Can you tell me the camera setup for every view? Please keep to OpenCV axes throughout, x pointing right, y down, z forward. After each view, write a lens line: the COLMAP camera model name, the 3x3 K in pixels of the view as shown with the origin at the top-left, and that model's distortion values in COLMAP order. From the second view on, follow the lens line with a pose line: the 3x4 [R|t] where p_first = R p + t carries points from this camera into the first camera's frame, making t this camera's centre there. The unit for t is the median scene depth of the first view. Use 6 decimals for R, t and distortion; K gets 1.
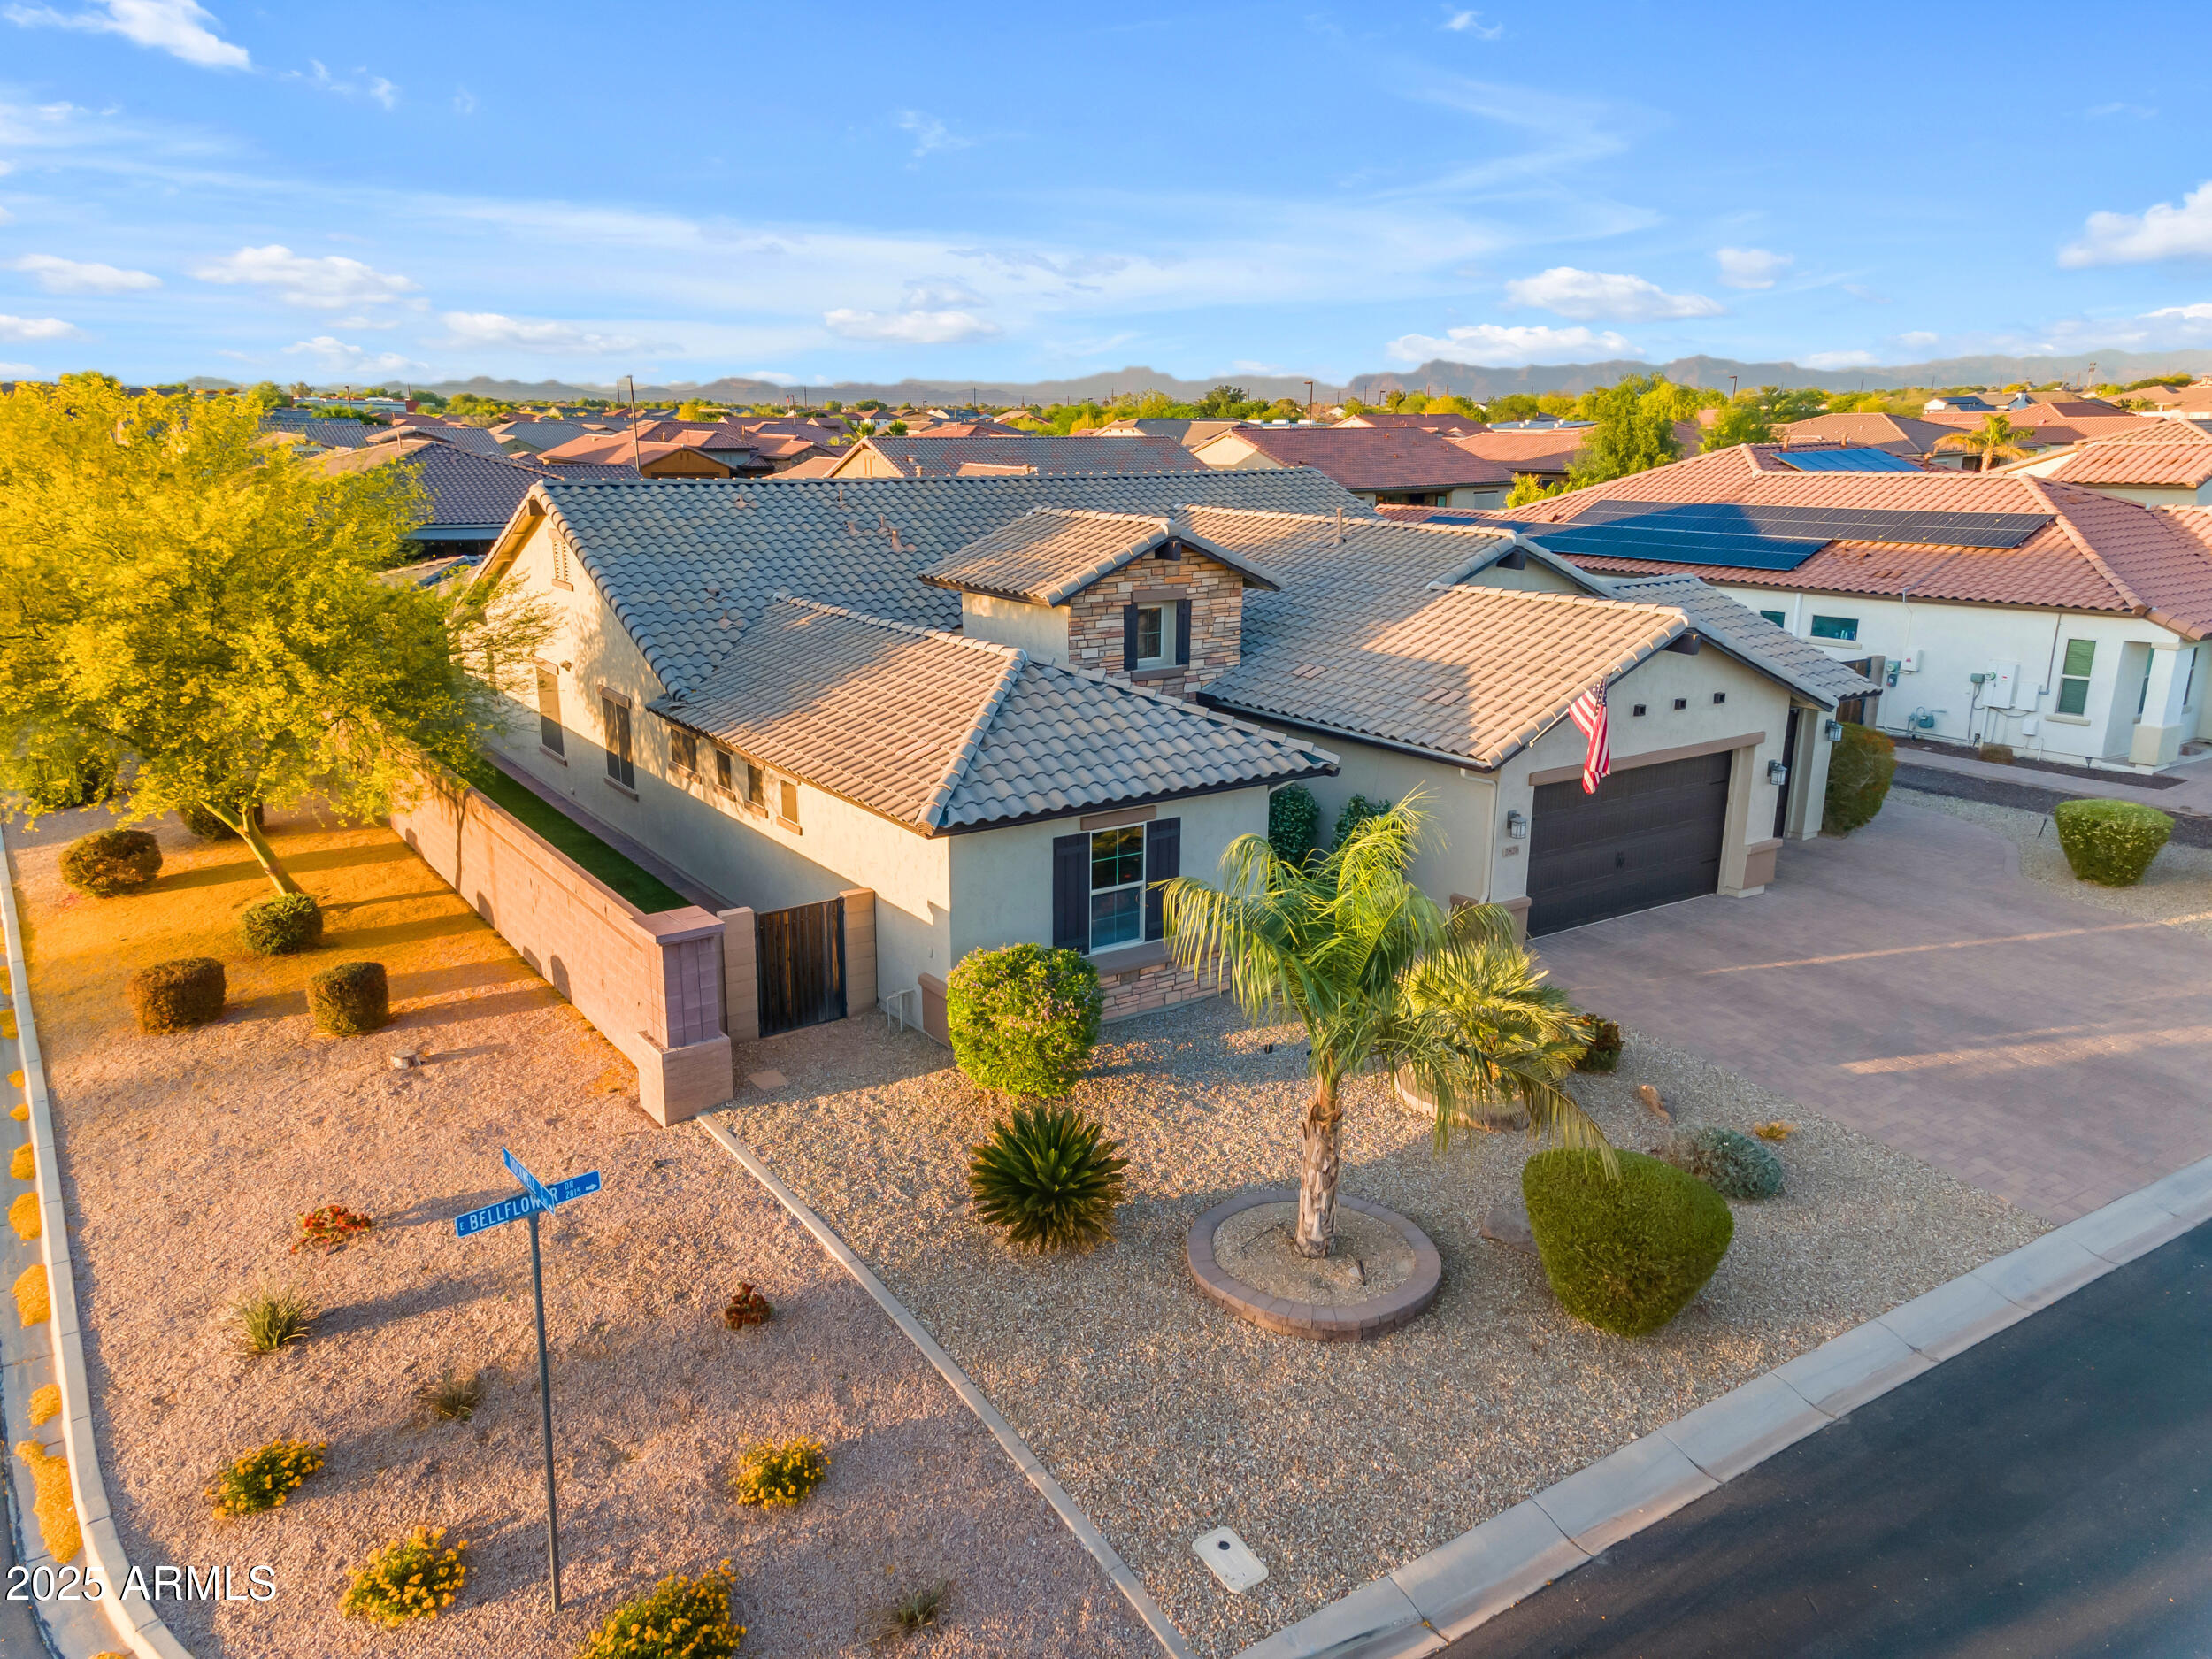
lens RADIAL K [[1563.9, 0, 1087.3], [0, 1563.9, 836.3], [0, 0, 1]] dist [0.124756, 0.017217]
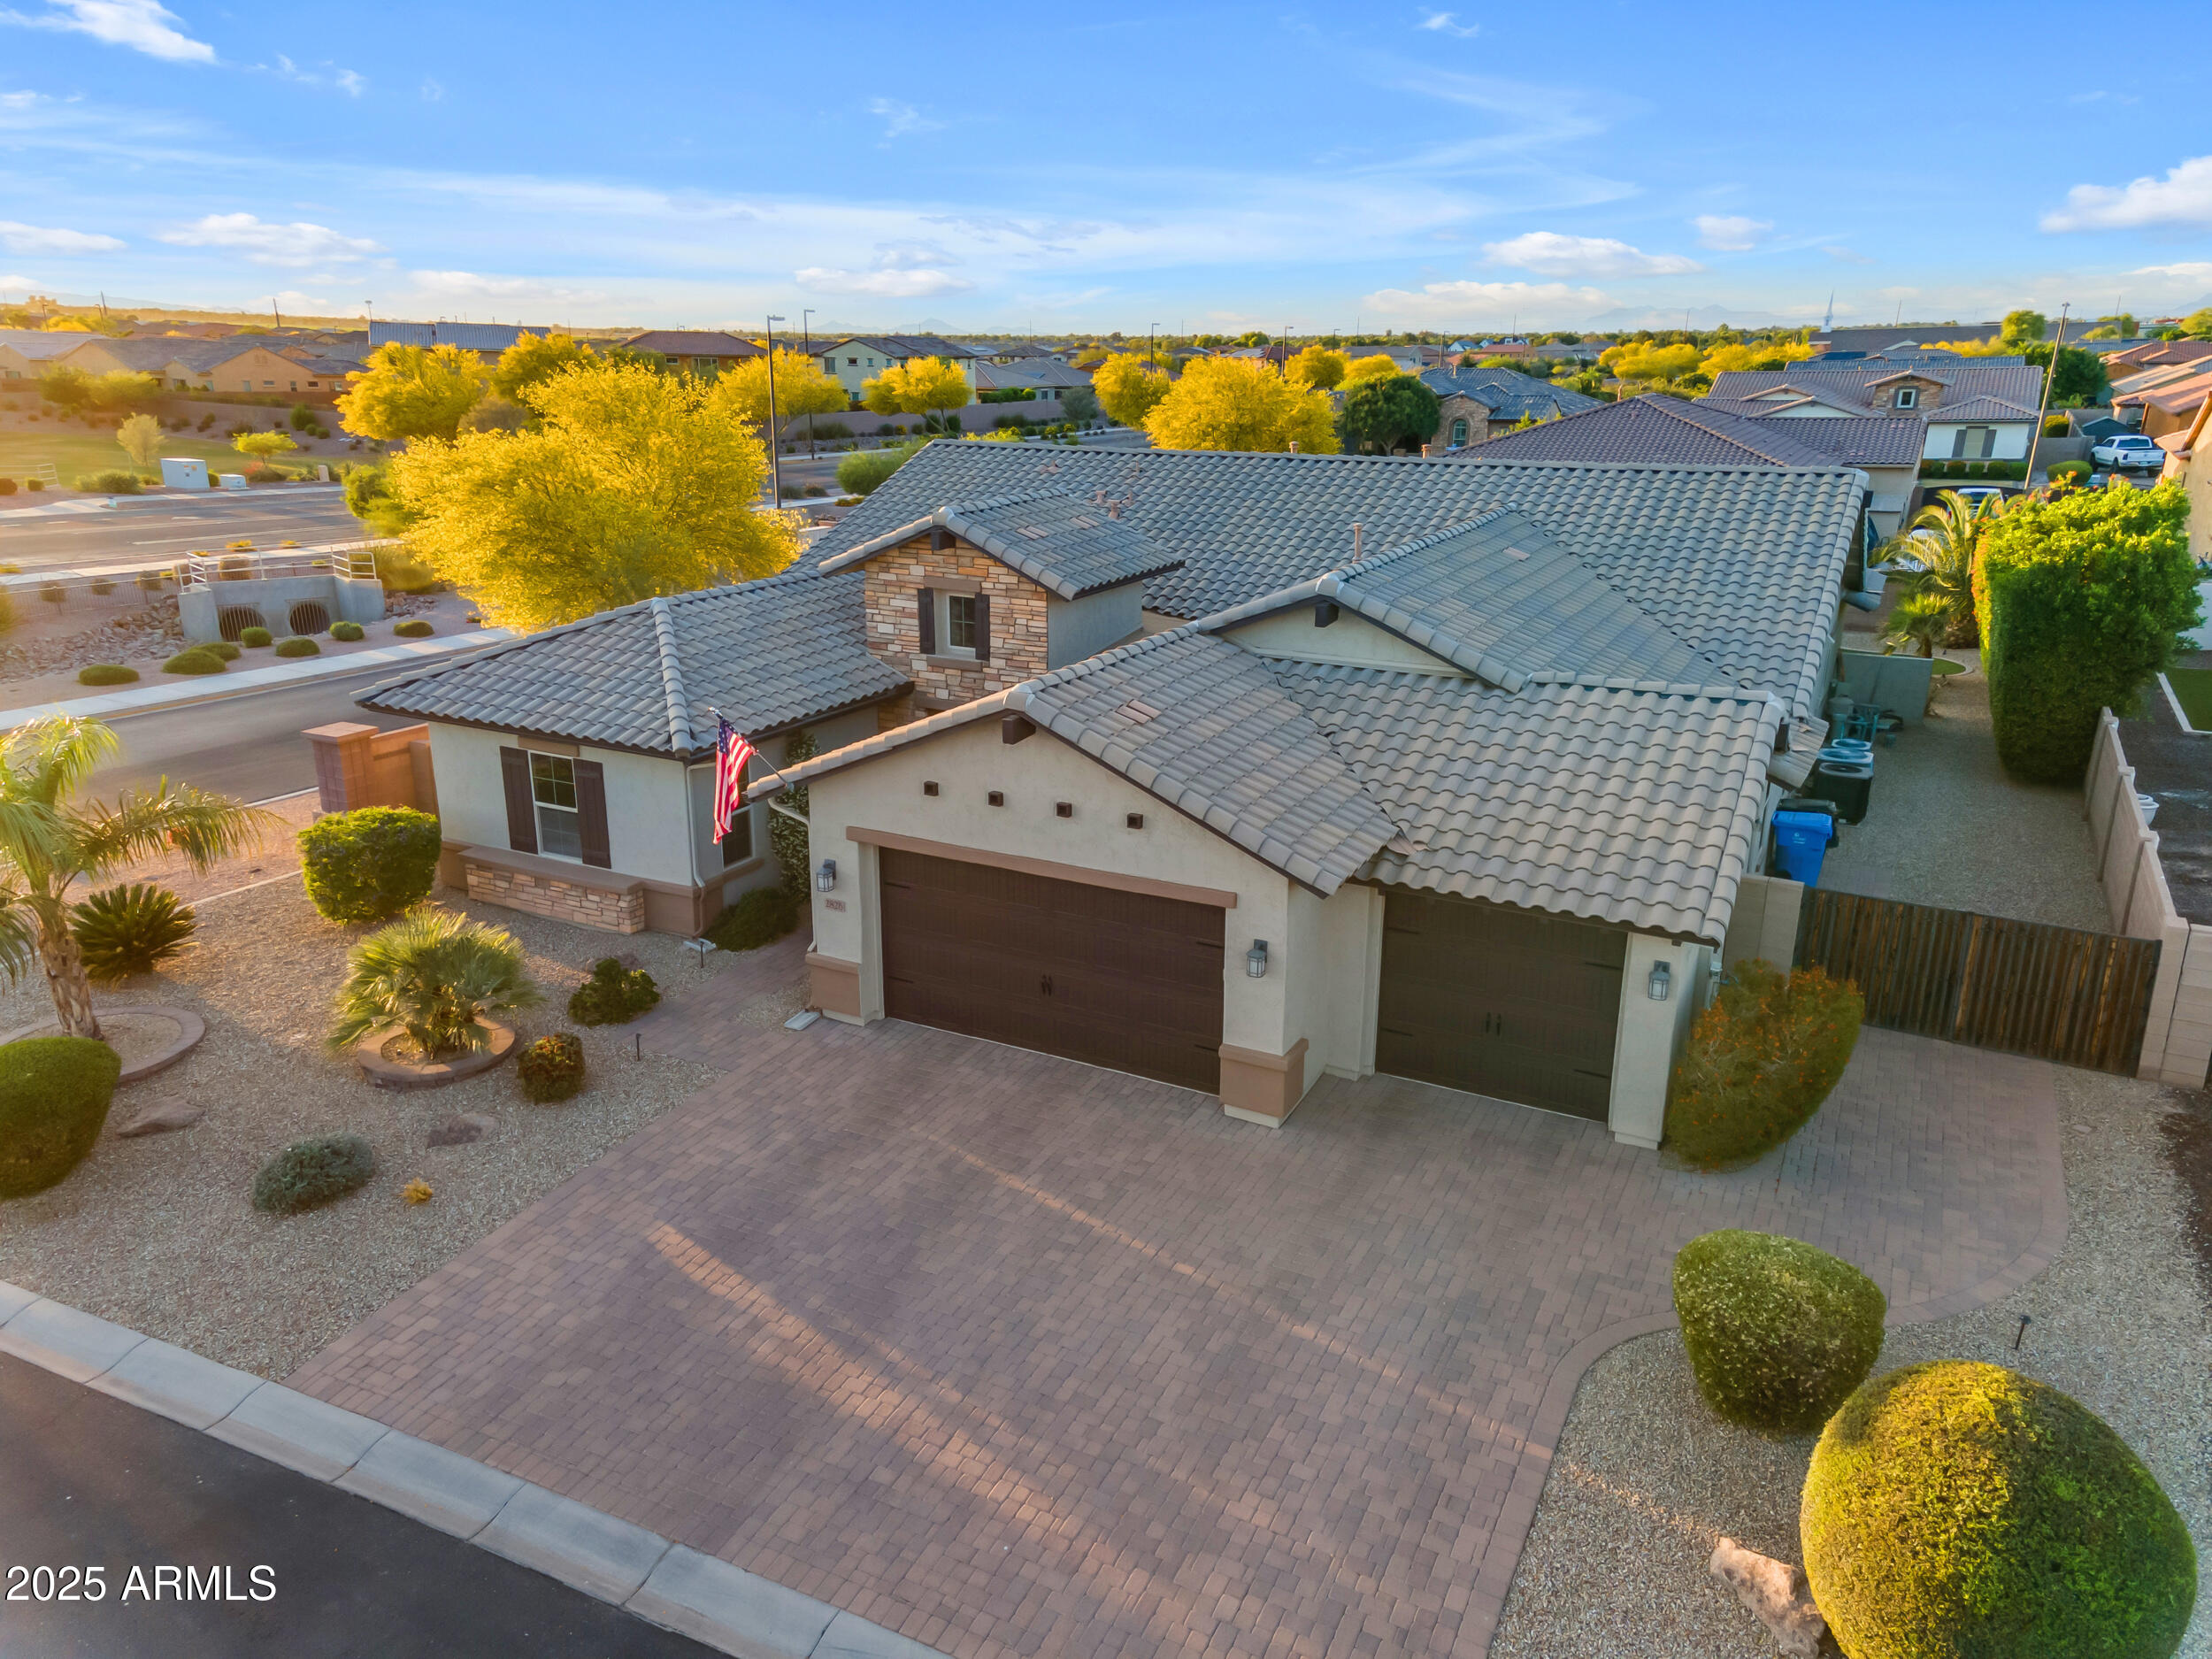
lens RADIAL K [[1563.9, 0, 1094.2], [0, 1563.9, 825.3], [0, 0, 1]] dist [0.124756, 0.017217]
pose [[0.476684, 0.260368, -0.839631, 1.009627], [-0.234304, 0.958210, 0.164117, -0.202097], [0.847274, 0.118497, 0.517769, 0.614668]]
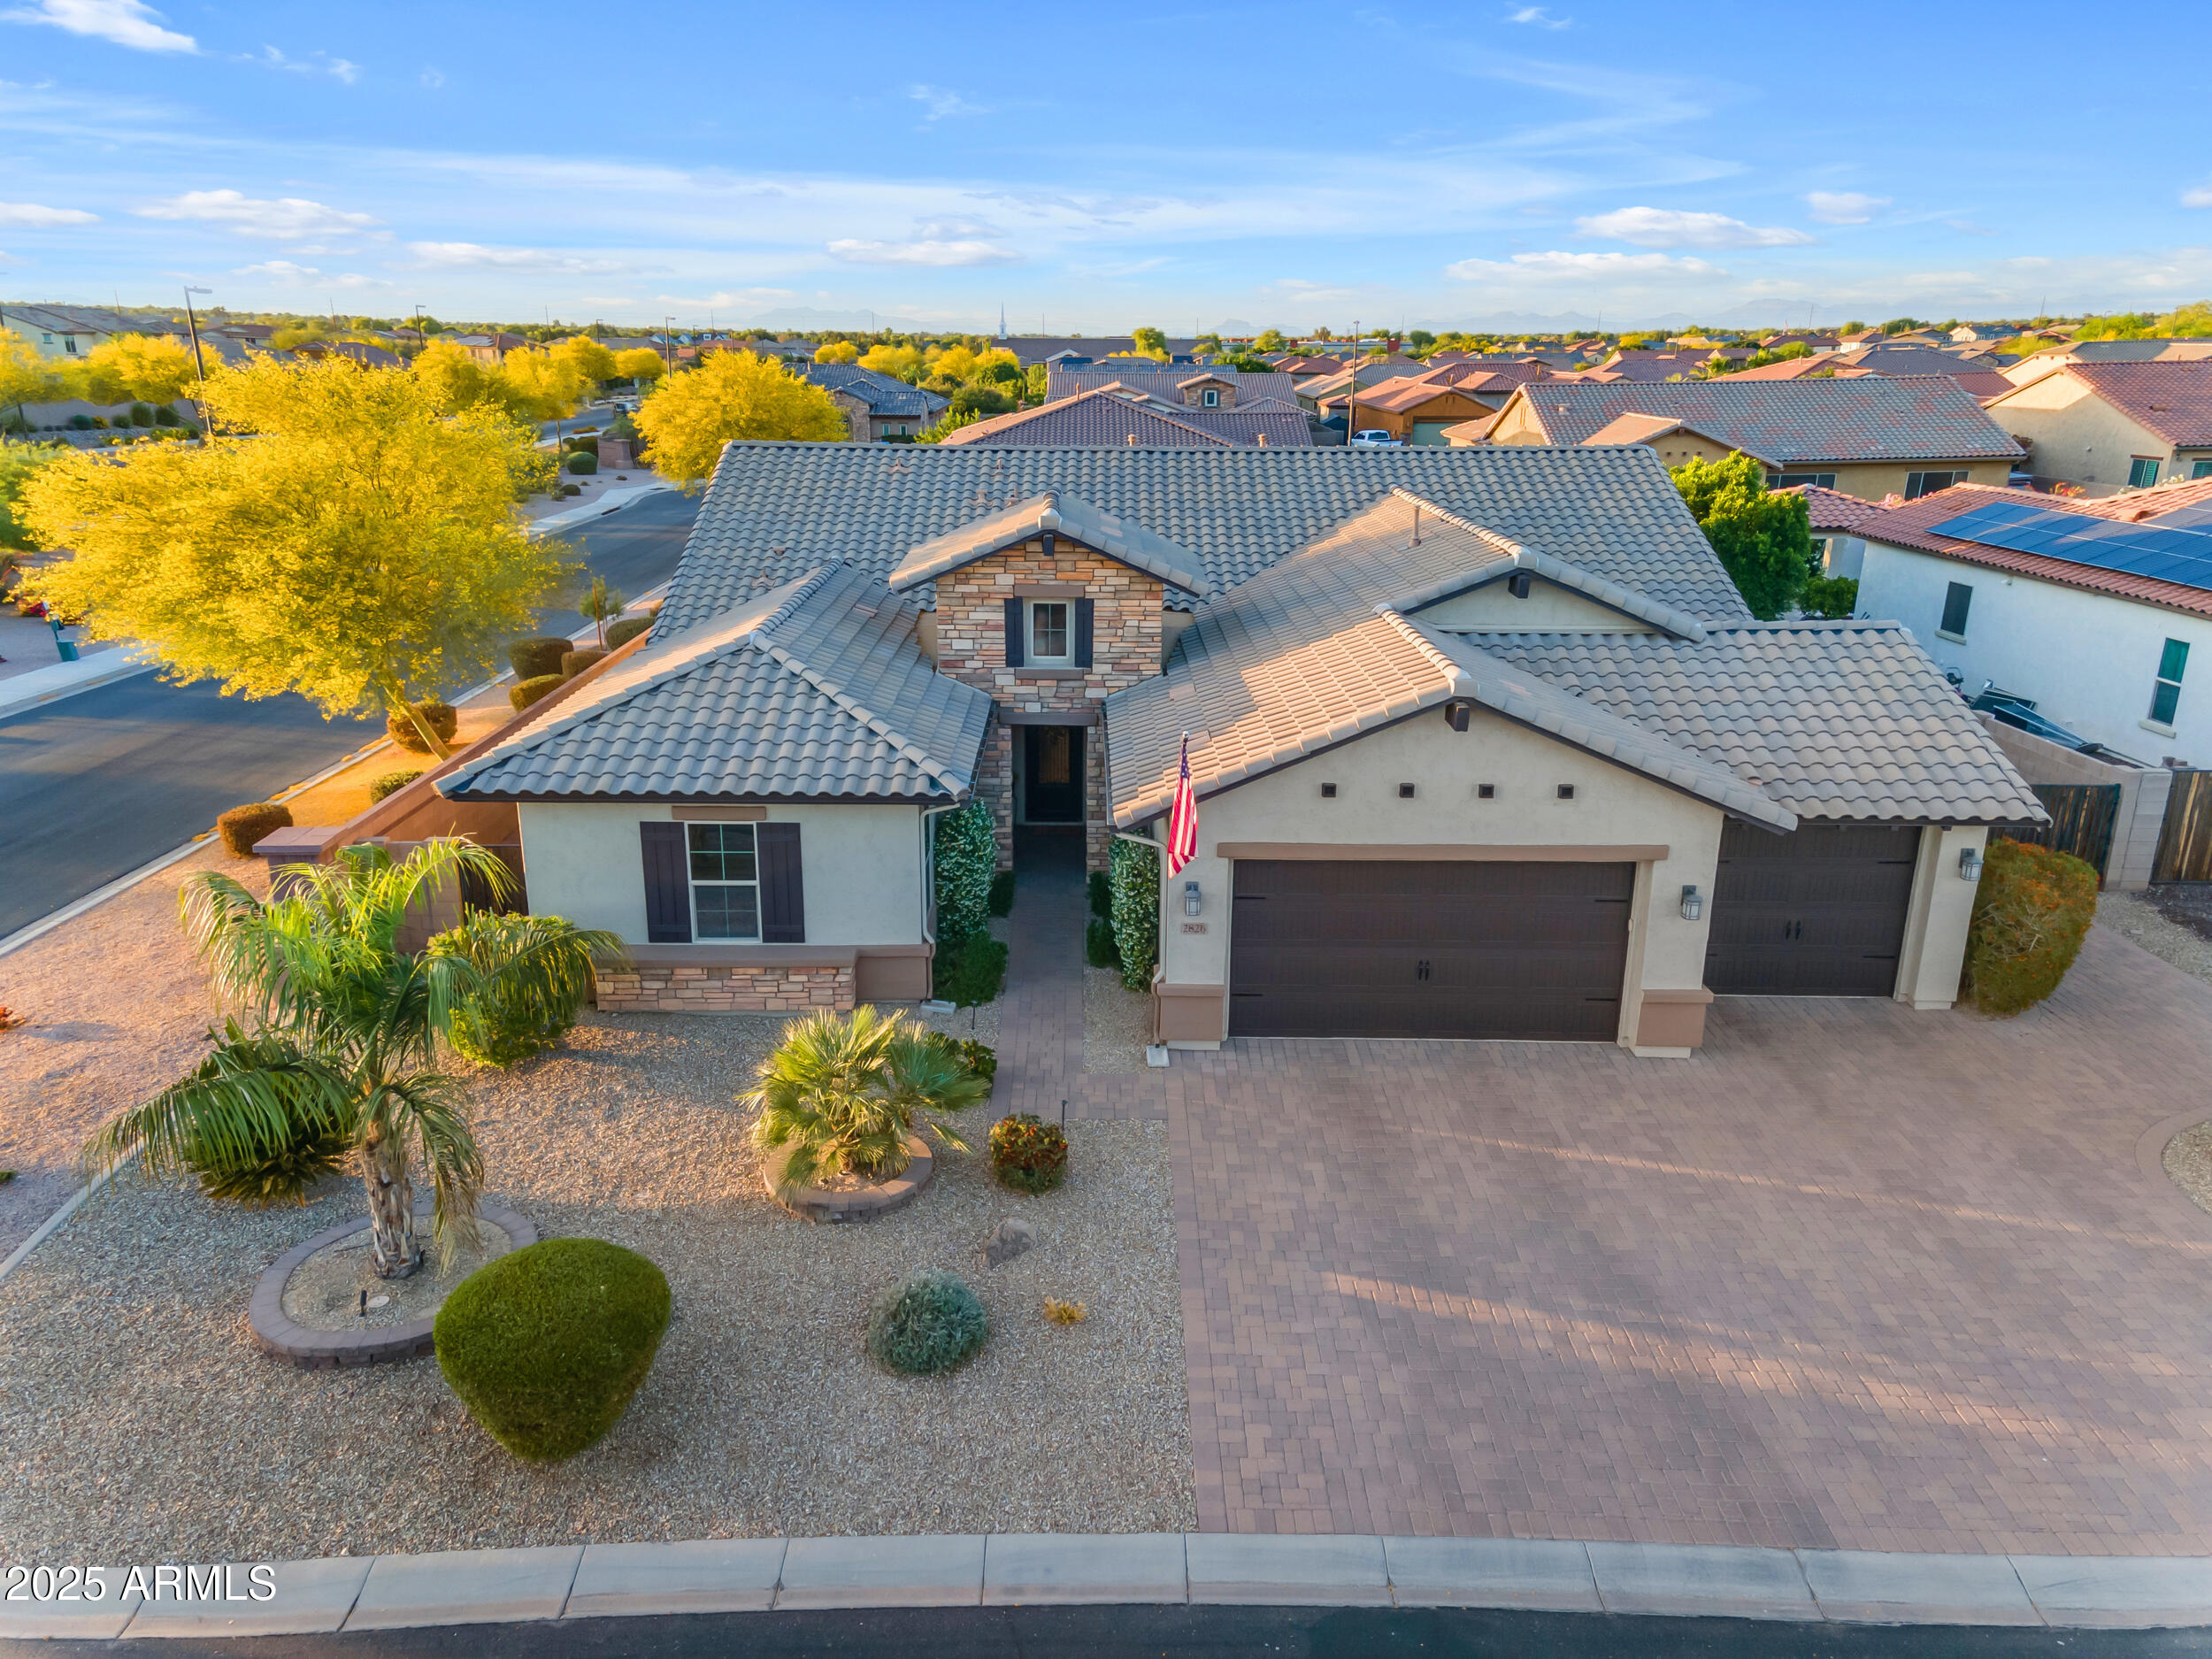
lens RADIAL K [[1563.9, 0, 1093.0], [0, 1563.9, 831.5], [0, 0, 1]] dist [0.124756, 0.017217]
pose [[0.831946, 0.169067, -0.528471, 0.619845], [-0.149905, 0.985515, 0.079295, -0.095228], [0.534223, 0.013251, 0.845240, 0.235999]]
